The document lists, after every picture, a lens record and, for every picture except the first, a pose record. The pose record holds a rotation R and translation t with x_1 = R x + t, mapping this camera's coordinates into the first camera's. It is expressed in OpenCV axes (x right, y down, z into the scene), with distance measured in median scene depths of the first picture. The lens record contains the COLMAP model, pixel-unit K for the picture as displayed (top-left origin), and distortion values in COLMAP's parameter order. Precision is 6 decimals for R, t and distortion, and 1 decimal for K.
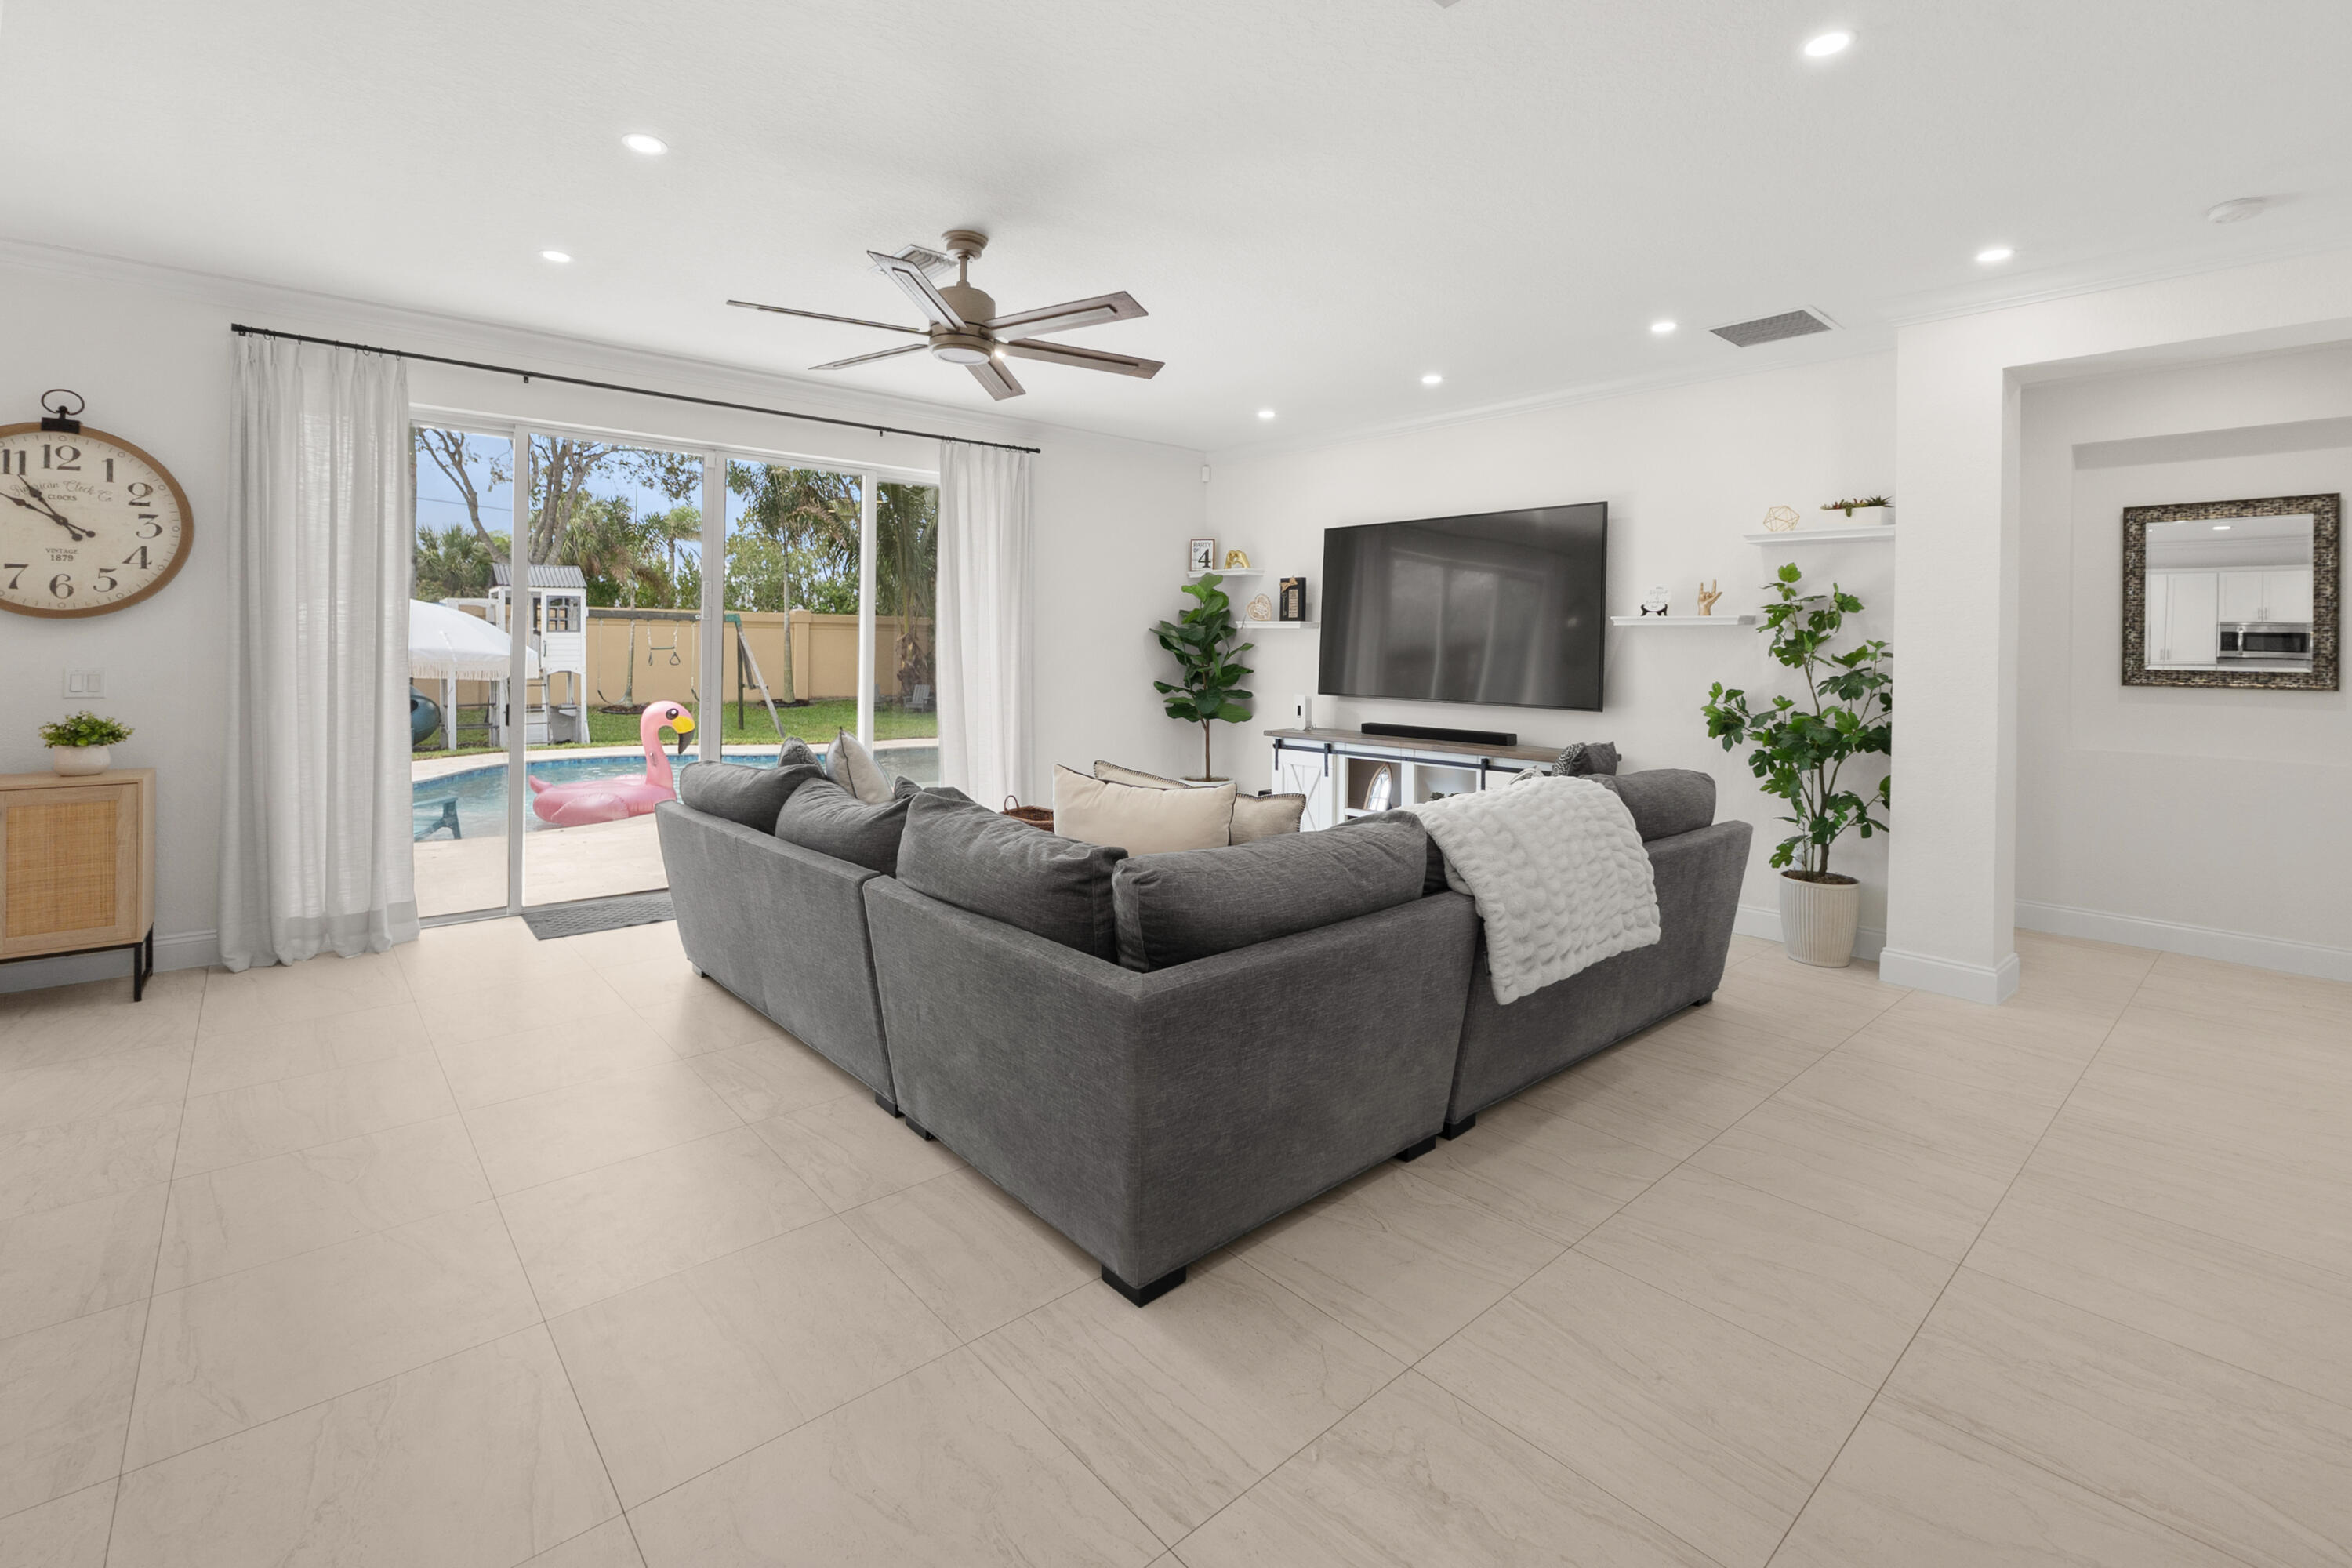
lens RADIAL K [[1040.2, 0, 1169.4], [0, 1040.2, 645.0], [0, 0, 1]] dist [-0.005800, -0.000129]
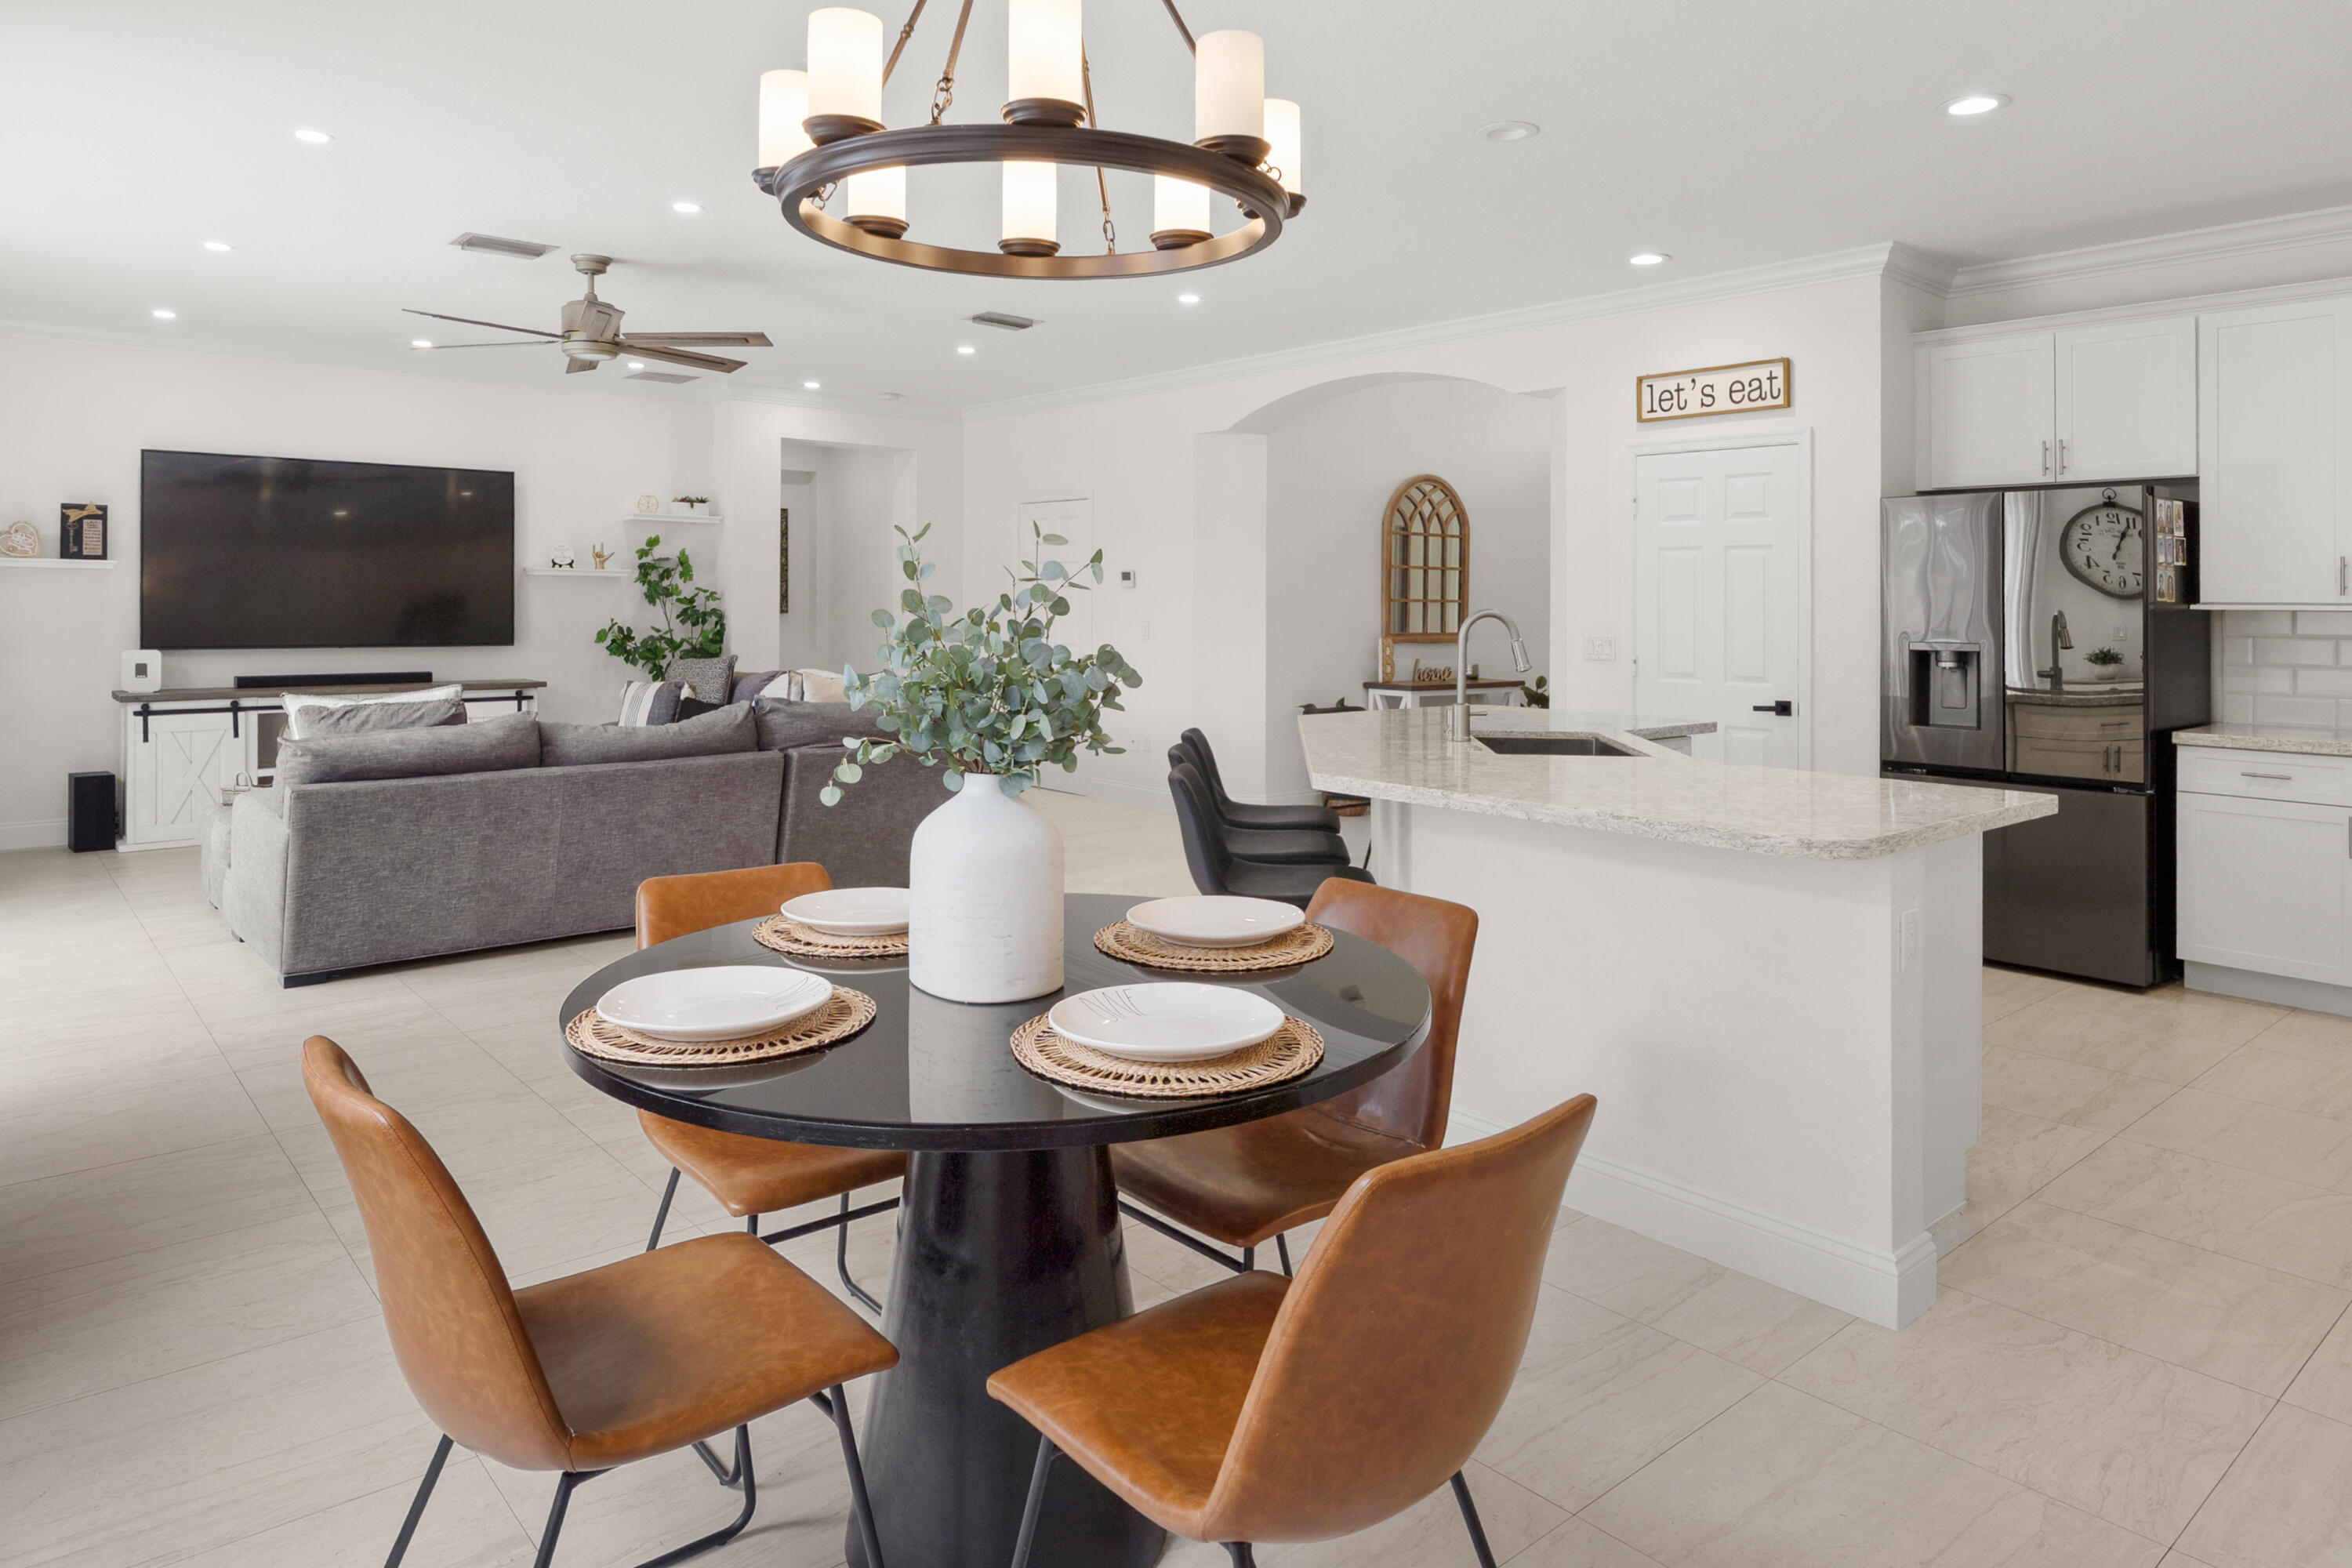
lens RADIAL K [[1453.2, 0, 1175.5], [0, 1453.2, 608.6], [0, 0, 1]] dist [-0.003124, -0.000660]
pose [[0.012162, -0.018960, 0.999746, -1.483122], [-0.008559, 0.999782, 0.019064, -0.020808], [-0.999889, -0.008789, 0.011997, 0.247554]]
